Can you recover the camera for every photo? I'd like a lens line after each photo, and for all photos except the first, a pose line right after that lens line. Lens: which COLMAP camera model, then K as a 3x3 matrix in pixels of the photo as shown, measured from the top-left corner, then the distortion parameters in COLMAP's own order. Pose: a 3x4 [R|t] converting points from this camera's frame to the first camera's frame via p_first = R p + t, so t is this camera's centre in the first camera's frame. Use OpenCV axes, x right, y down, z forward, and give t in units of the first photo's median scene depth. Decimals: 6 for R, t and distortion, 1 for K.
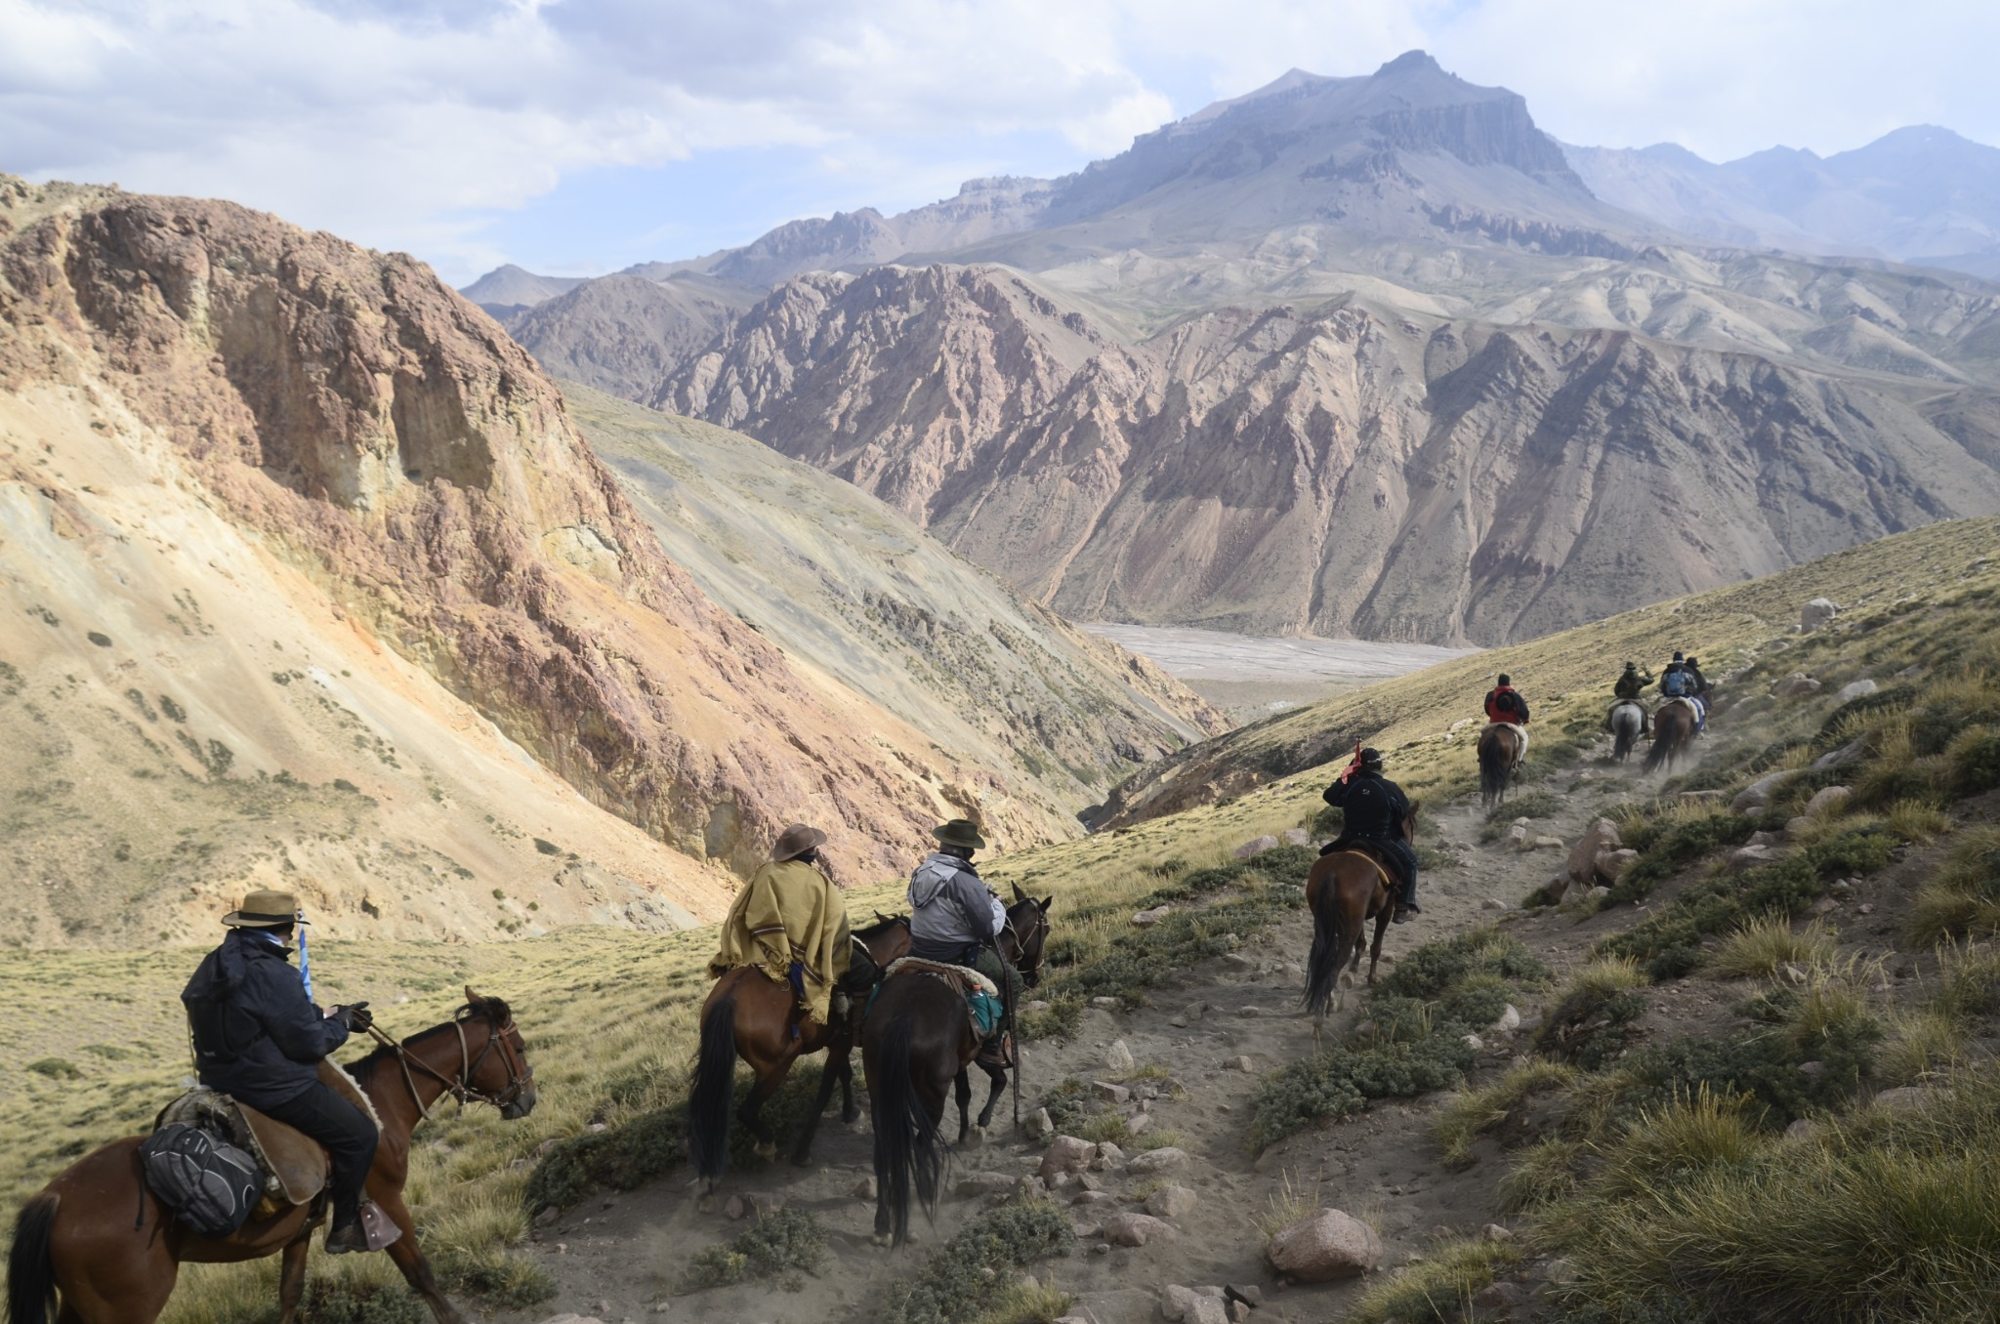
lens RADIAL K [[1515.0, 0, 982.0], [0, 1515.0, 700.4], [0, 0, 1]] dist [-0.071073, 0.047573]
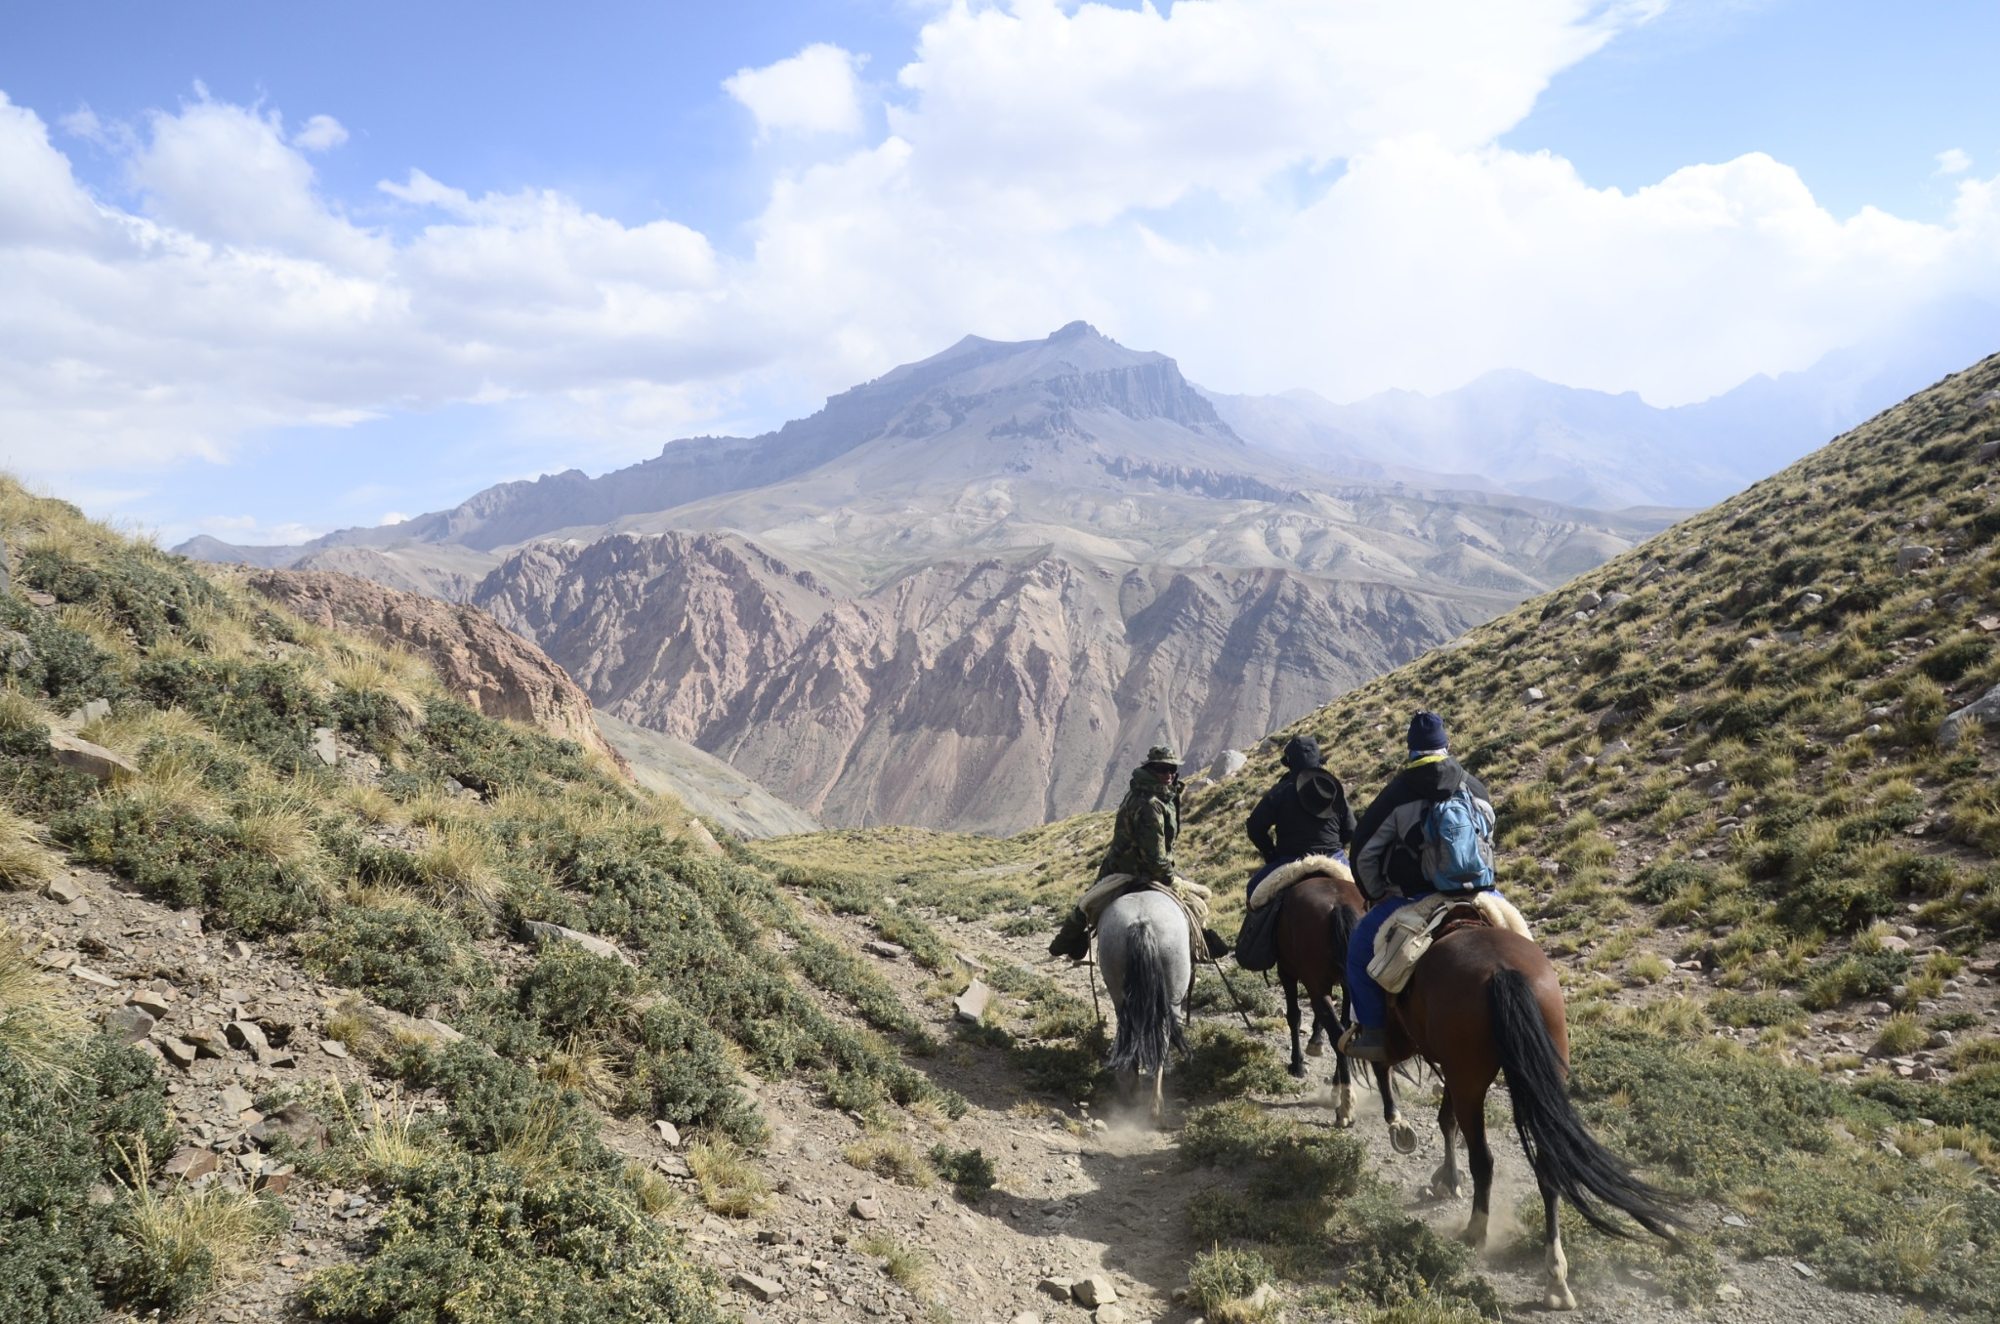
lens RADIAL K [[1515.0, 0, 982.0], [0, 1515.0, 700.4], [0, 0, 1]] dist [-0.071073, 0.047573]
pose [[0.979122, -0.057592, 0.194947, -0.038096], [0.086825, 0.985630, -0.144899, 0.008221], [-0.183800, 0.158800, 0.970052, -0.092612]]
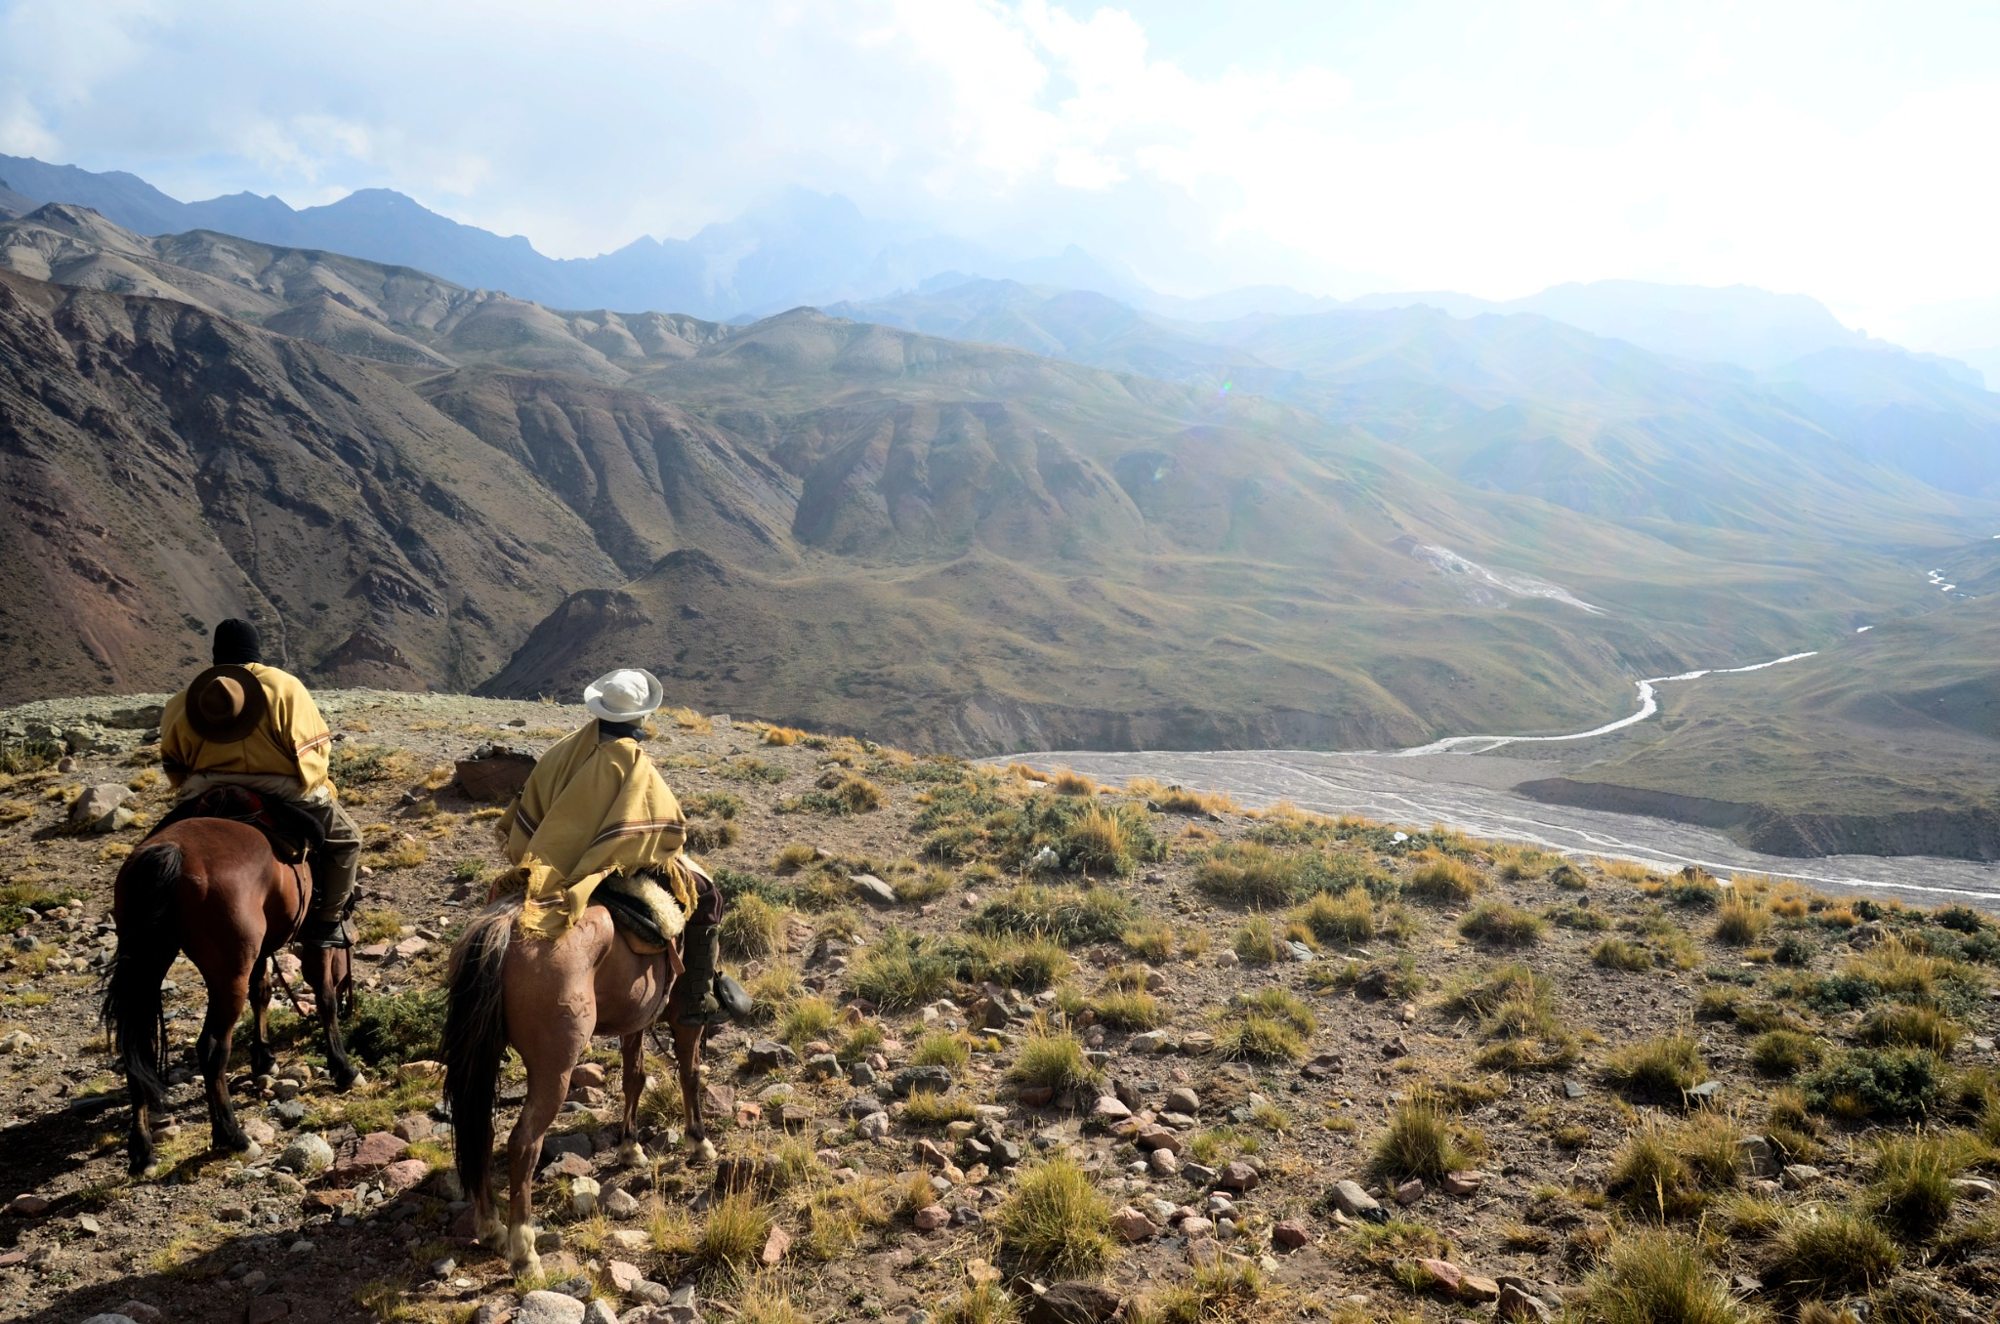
lens RADIAL K [[1515.0, 0, 982.0], [0, 1515.0, 700.4], [0, 0, 1]] dist [-0.071073, 0.047573]
pose [[0.614504, -0.116700, 0.780235, 0.169306], [0.154823, 0.987606, 0.025780, -0.013476], [-0.773573, 0.104956, 0.624955, 0.271855]]
